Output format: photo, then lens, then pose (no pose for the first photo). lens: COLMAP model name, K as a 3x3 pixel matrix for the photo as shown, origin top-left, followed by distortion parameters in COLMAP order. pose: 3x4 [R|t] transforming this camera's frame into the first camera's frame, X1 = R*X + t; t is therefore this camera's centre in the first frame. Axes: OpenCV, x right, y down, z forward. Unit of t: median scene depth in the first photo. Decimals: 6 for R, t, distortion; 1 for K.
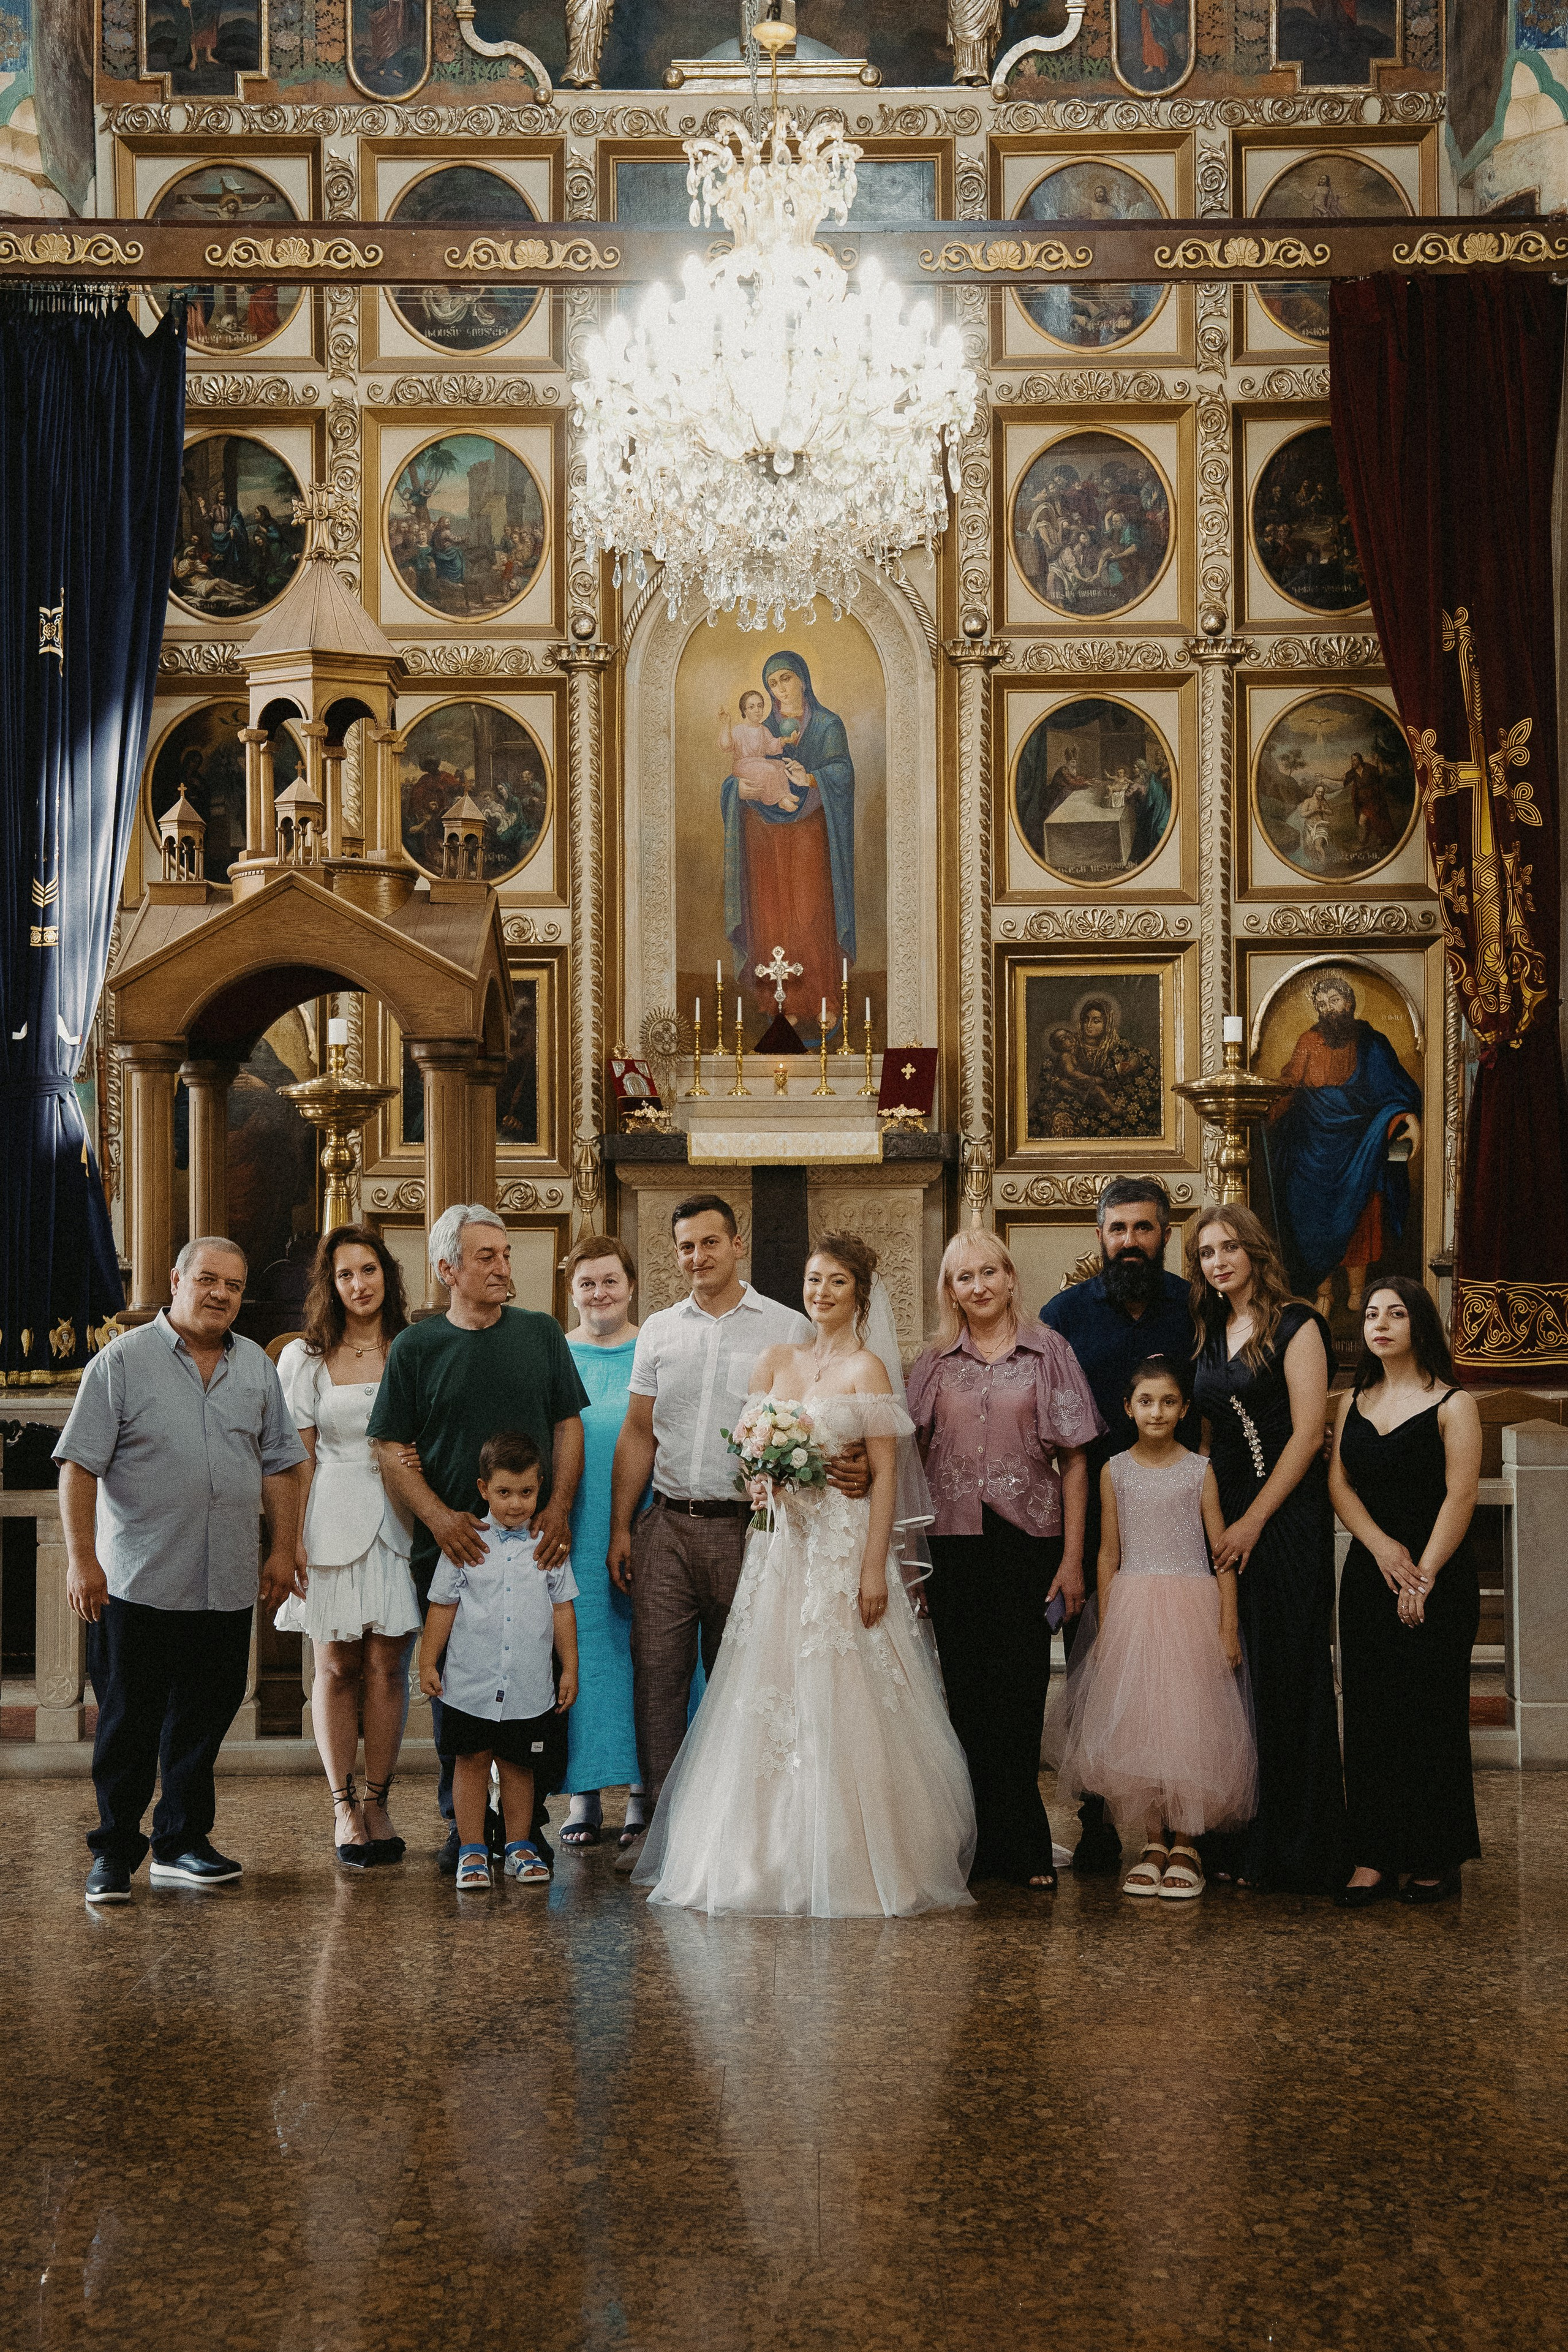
lens RADIAL K [[3264.0, 0, 816.0], [0, 3264.0, 1202.5], [0, 0, 1]] dist [0.098154, 0.000000]
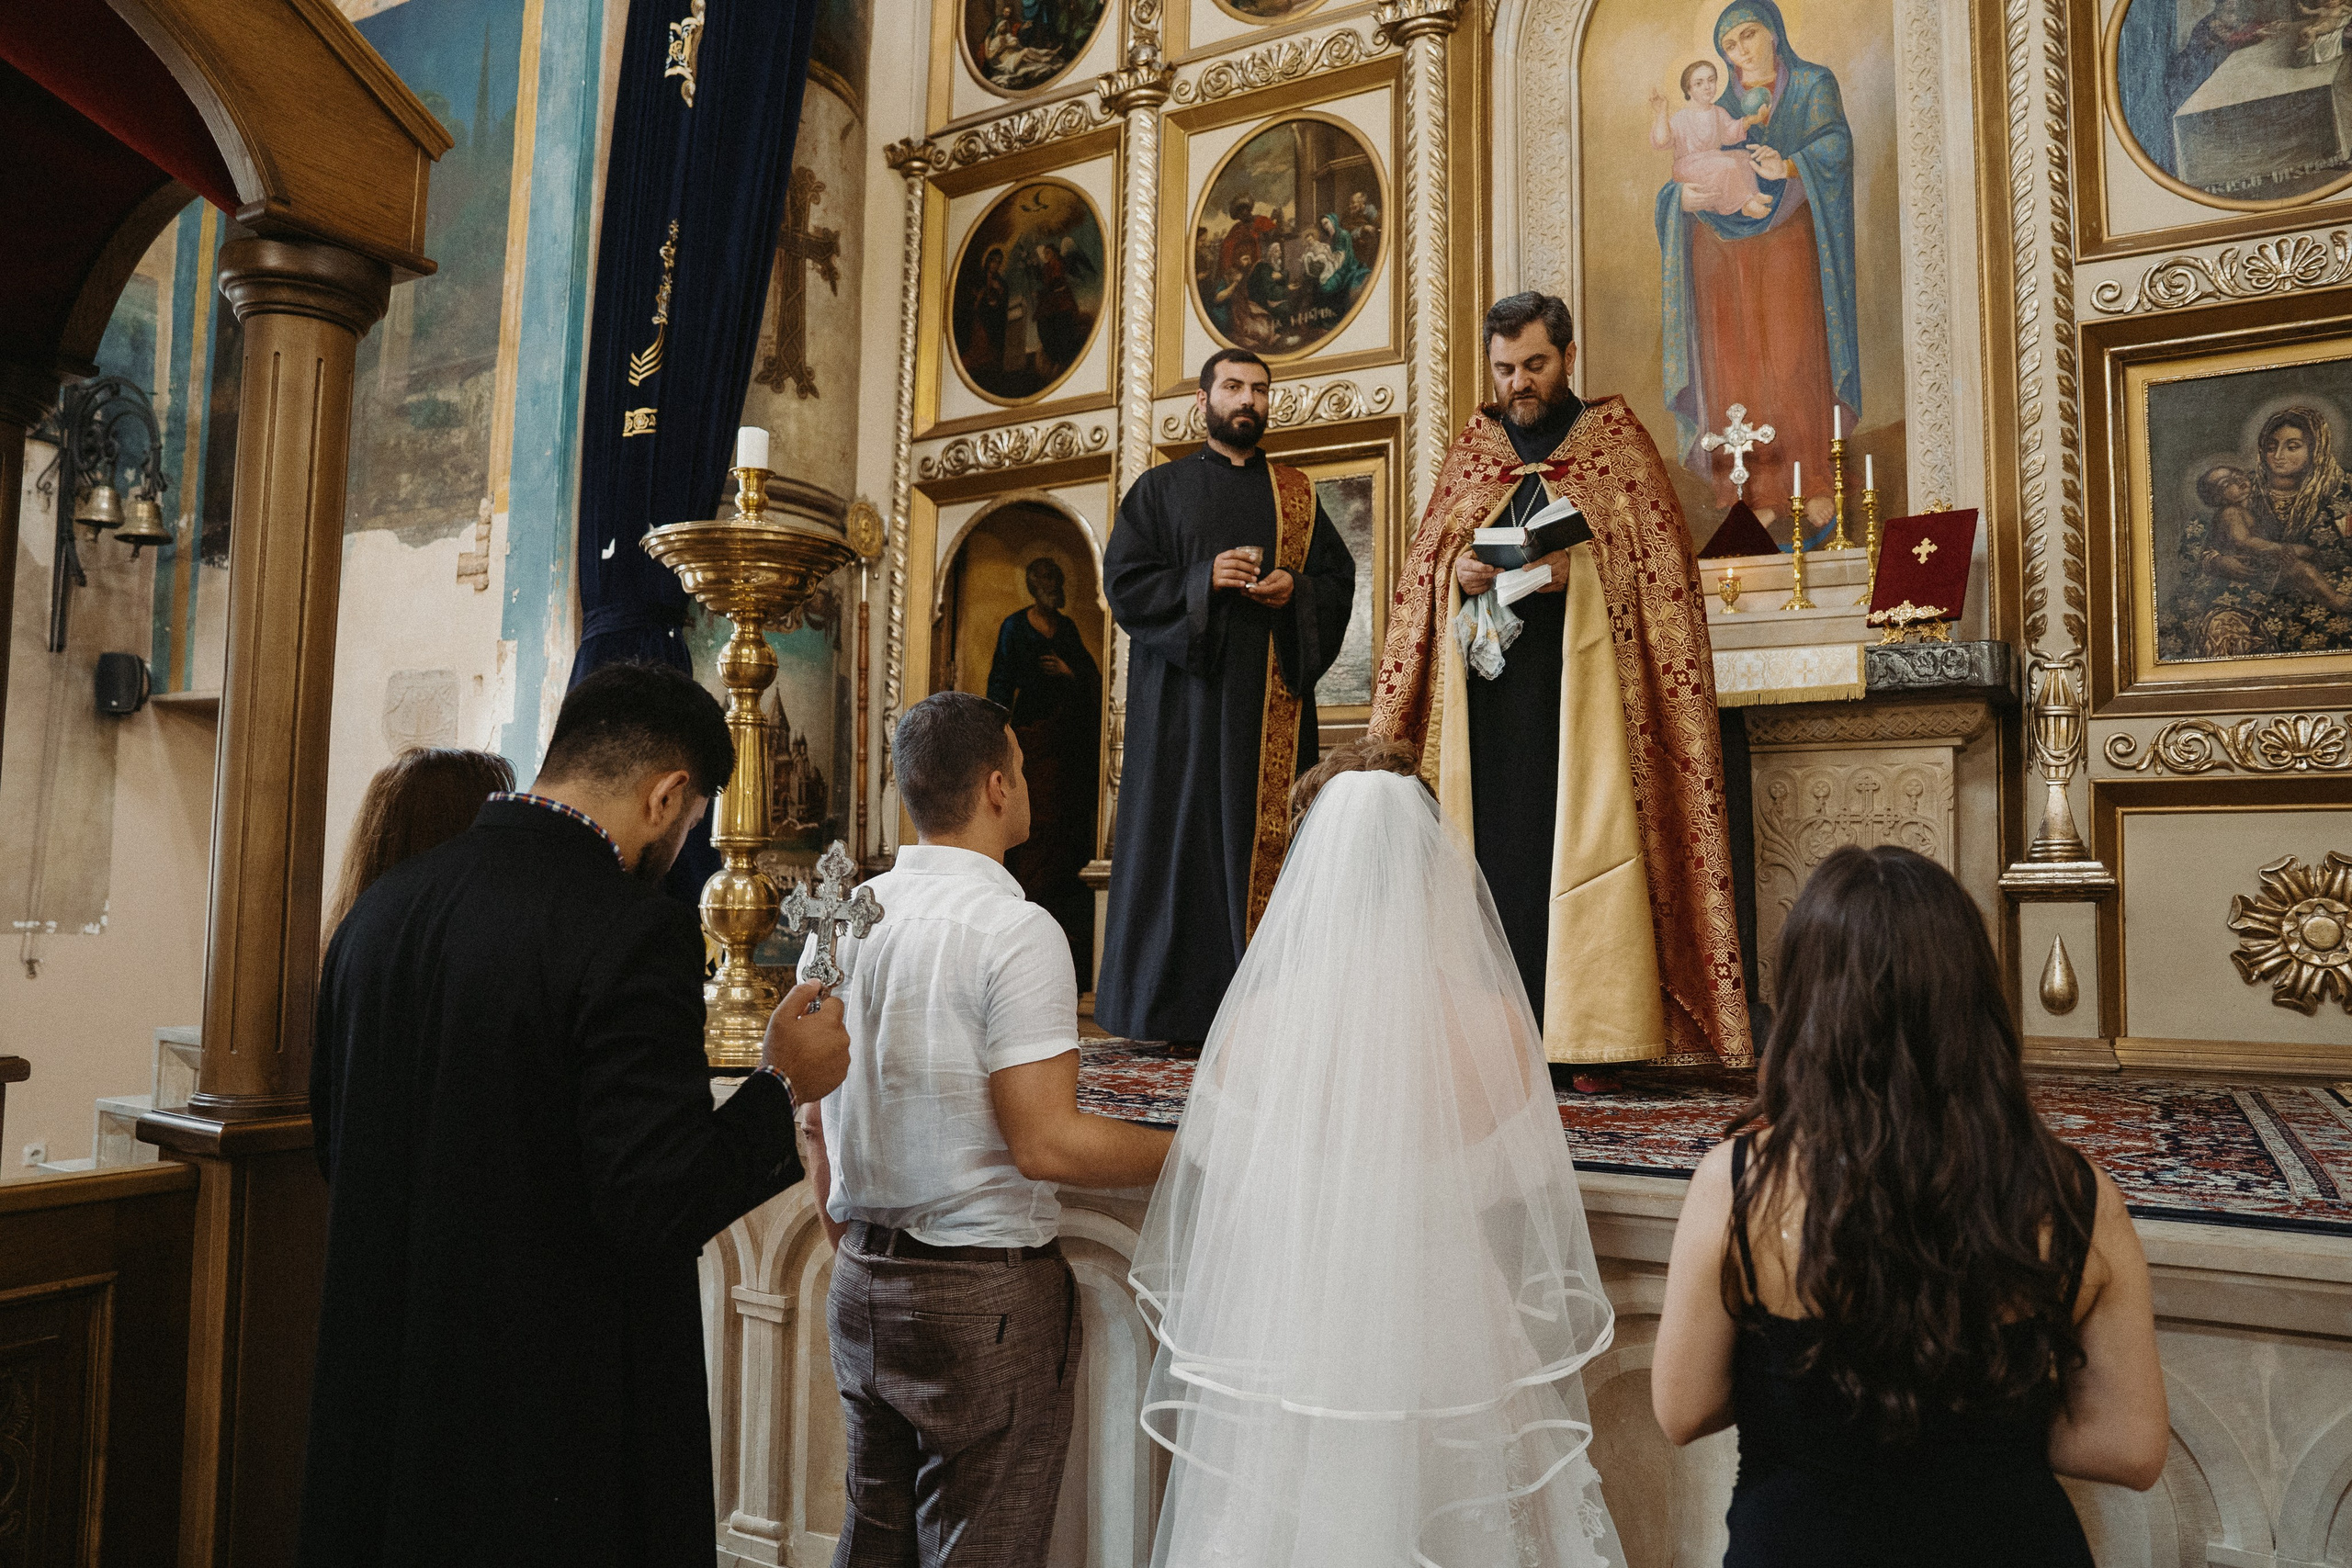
lens RADIAL K [[1635.8, 0, 1194.5], [0, 1635.8, 780.1], [0, 0, 1]] dist [-0.089247, 0.068071]
pose [[0.865897, -0.016017, -0.499966, 0.058553], [-0.009028, 0.998824, -0.047634, 0.016454], [0.500141, 0.045759, 0.864734, 0.677766]]
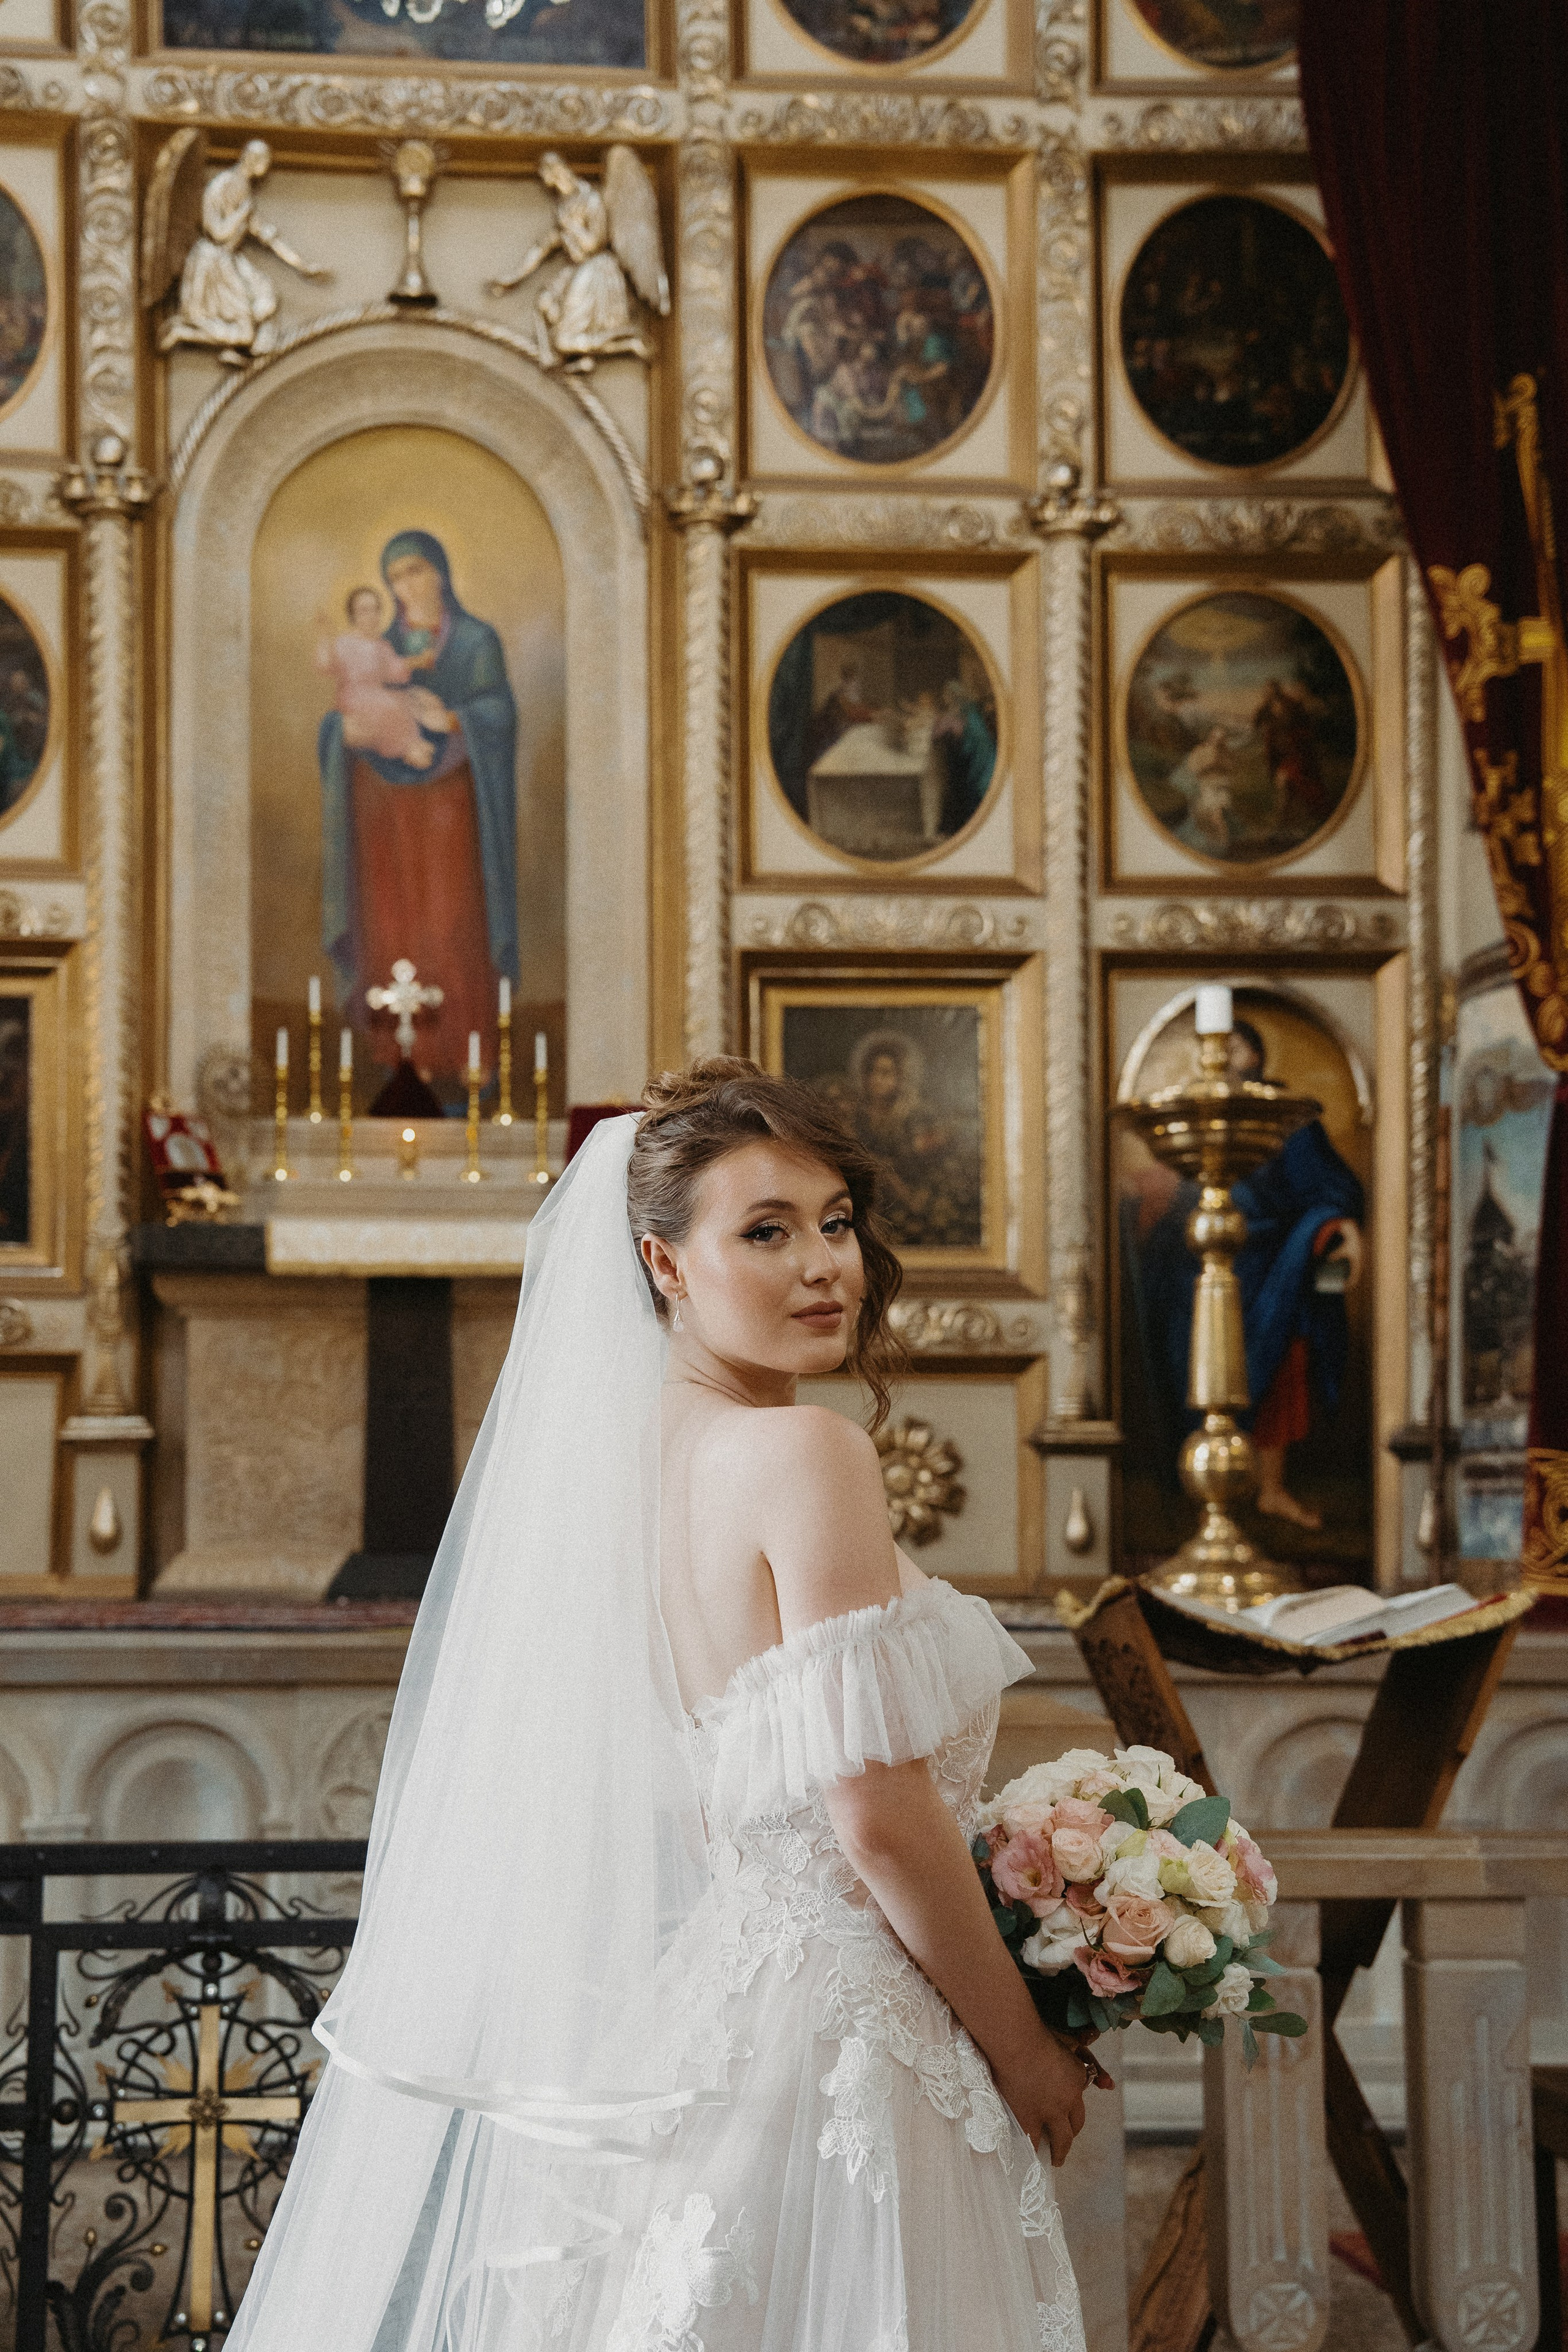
lens RADIAL K [[2864.8, 0, 565.8], [0, 2864.8, 1363.4], [0, 0, 1]] dist [0.056439, 0.000000]
pose [[0.996917, 0.008345, 0.078024, -0.024086], [-0.005176, 0.999157, -0.040732, 0.027488], [-0.078298, 0.040202, 0.996119, 0.430856]]
